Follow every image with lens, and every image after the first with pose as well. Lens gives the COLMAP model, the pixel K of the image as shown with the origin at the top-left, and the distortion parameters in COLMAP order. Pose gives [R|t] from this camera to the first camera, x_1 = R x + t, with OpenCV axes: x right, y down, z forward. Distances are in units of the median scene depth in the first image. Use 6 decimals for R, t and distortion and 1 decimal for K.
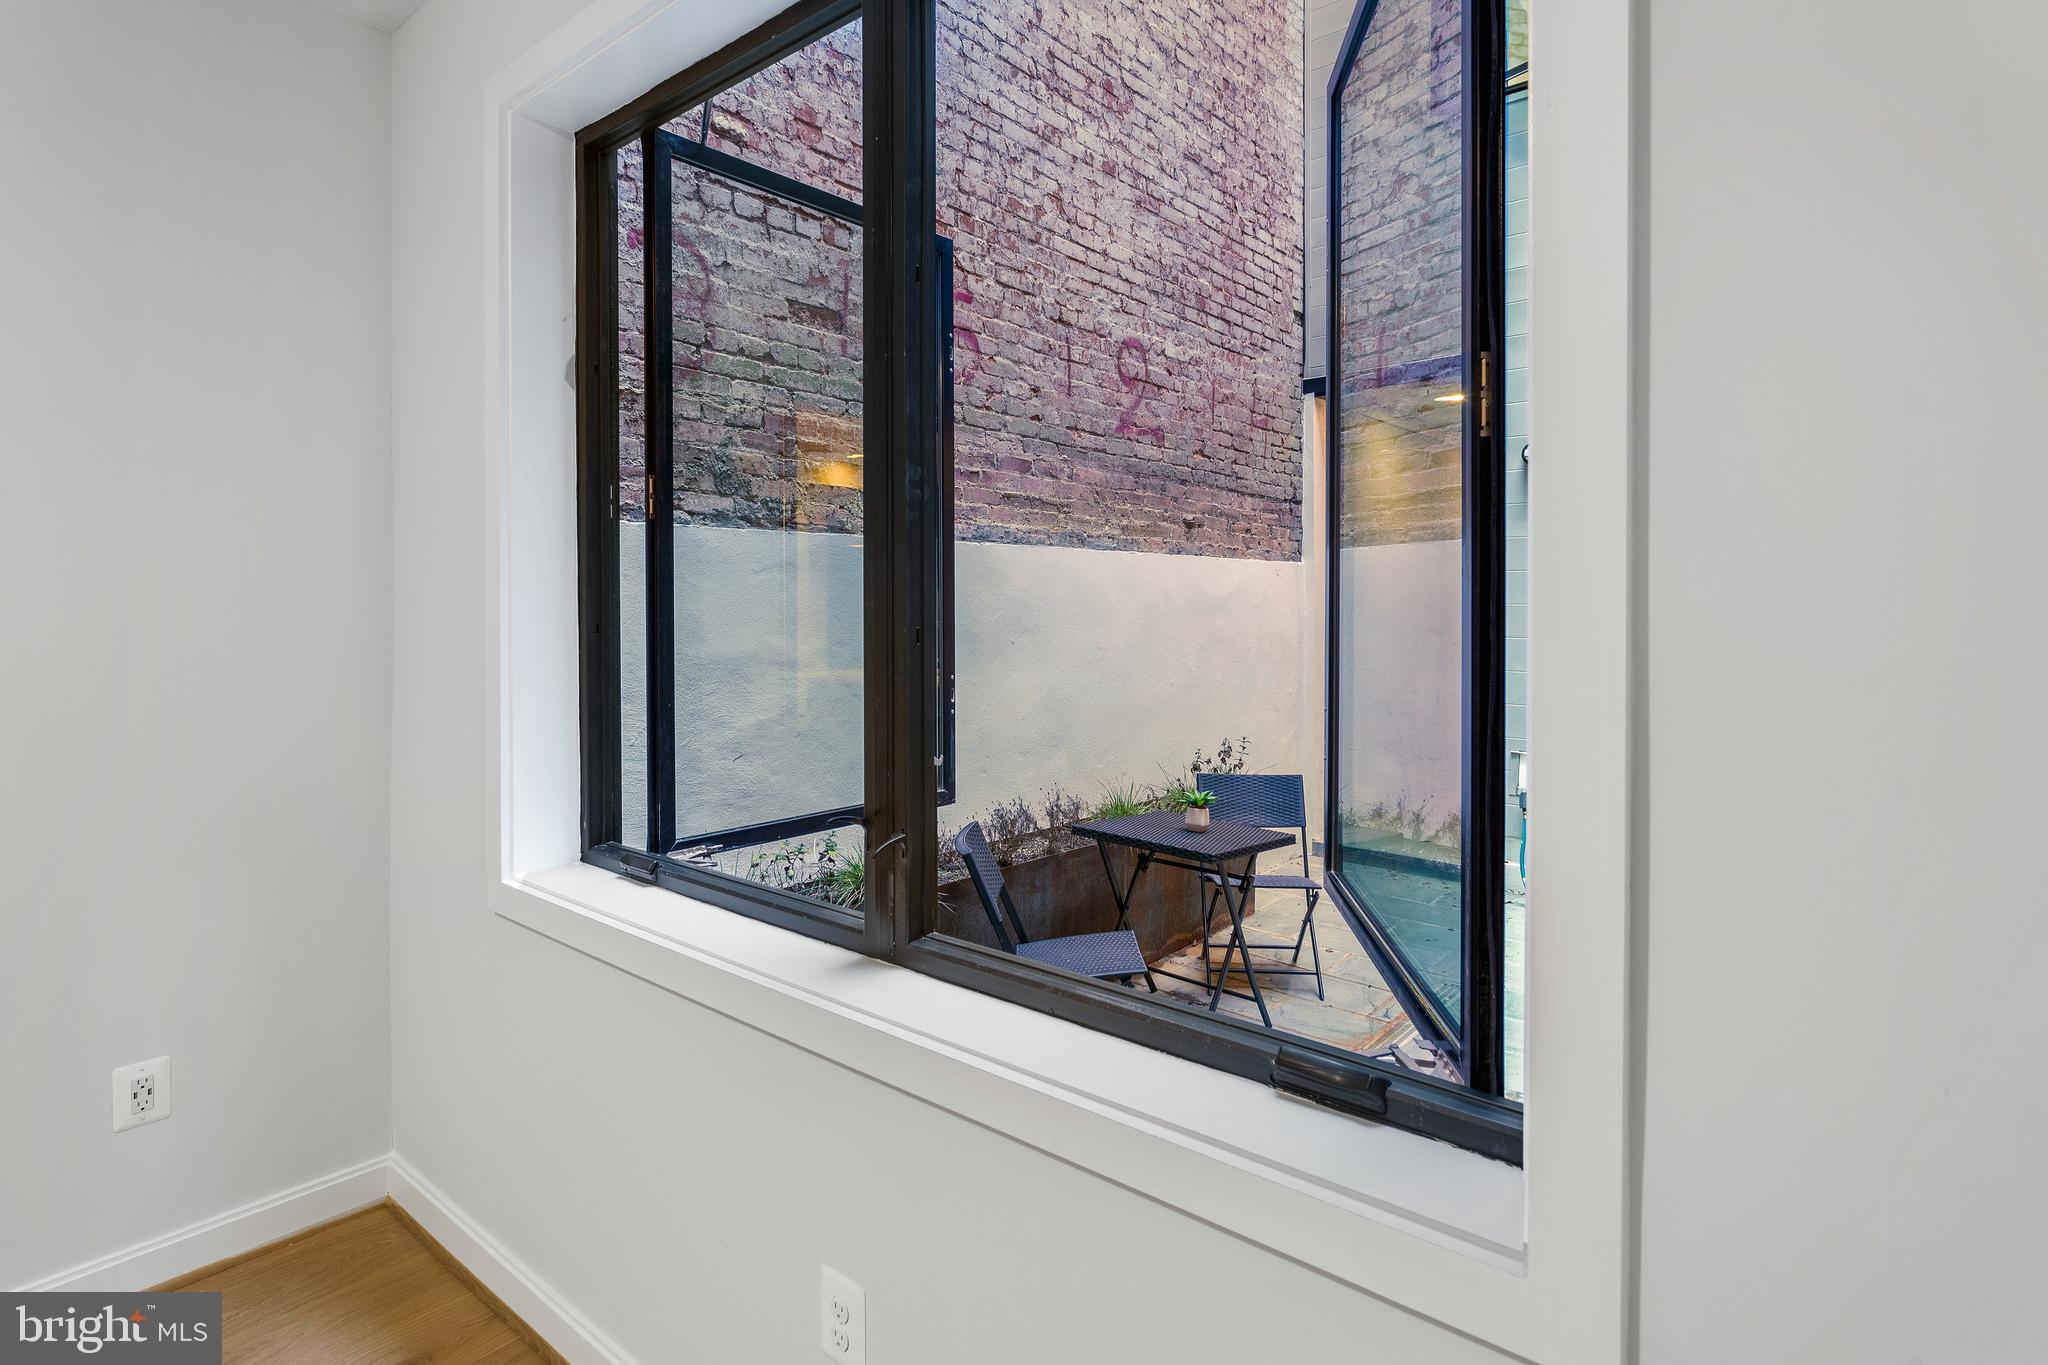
lens RADIAL K [[1047.8, 0, 1029.7], [0, 1047.8, 604.5], [0, 0, 1]] dist [-0.014486, 0.000060]
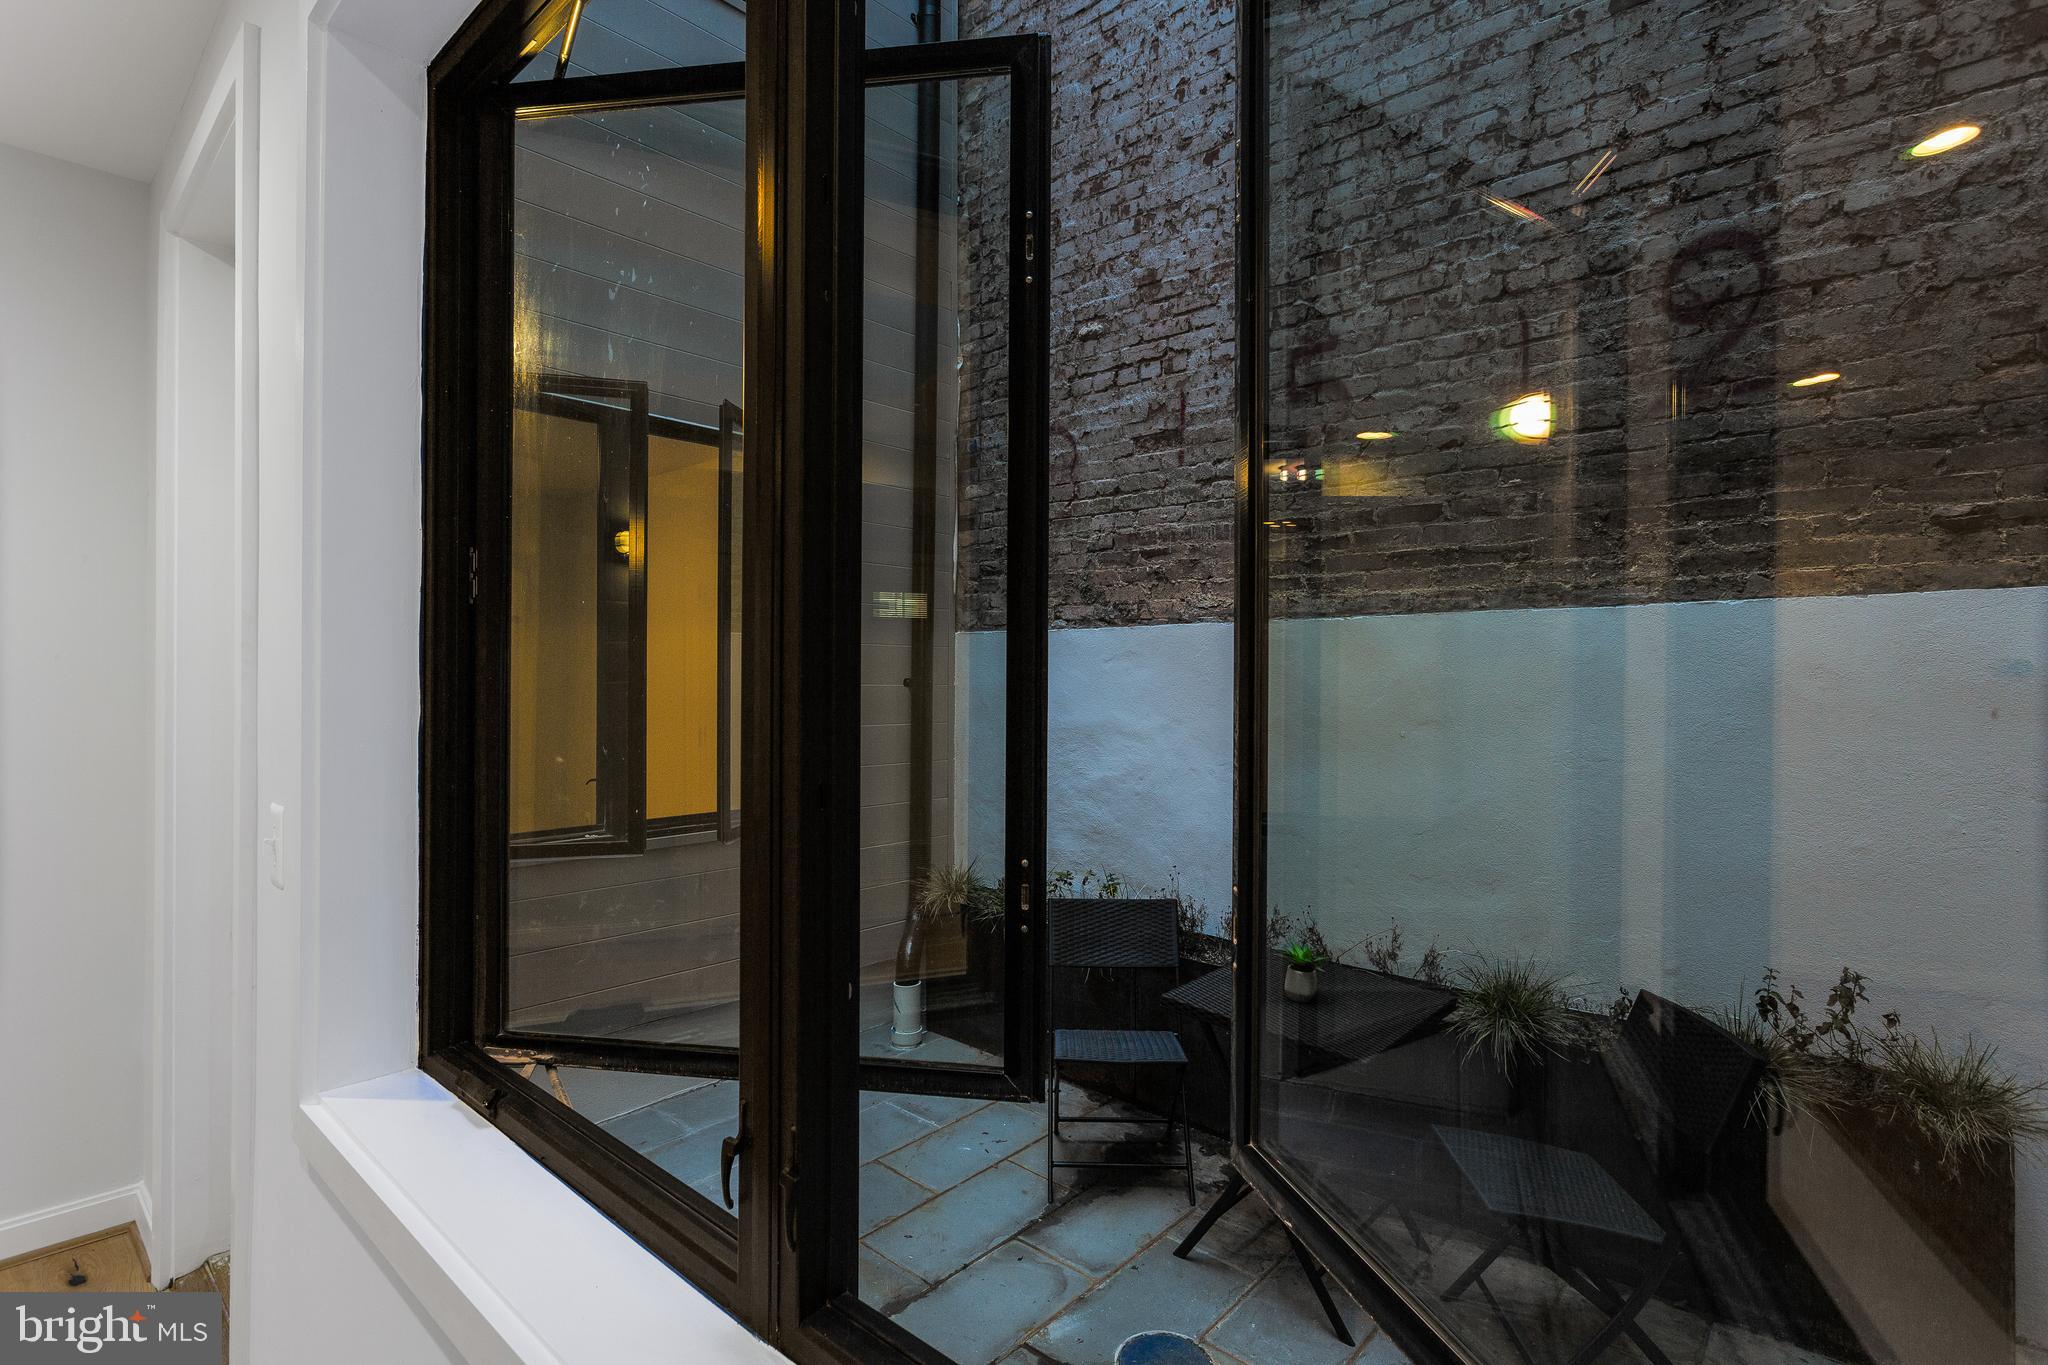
lens RADIAL K [[1060.6, 0, 1021.7], [0, 1060.6, 655.7], [0, 0, 1]] dist [0.004137, 0.000507]
pose [[-0.053646, -0.024641, -0.998256, 0.800417], [-0.006426, 0.999683, -0.024331, -0.003716], [0.998539, 0.005109, -0.053787, 0.739175]]
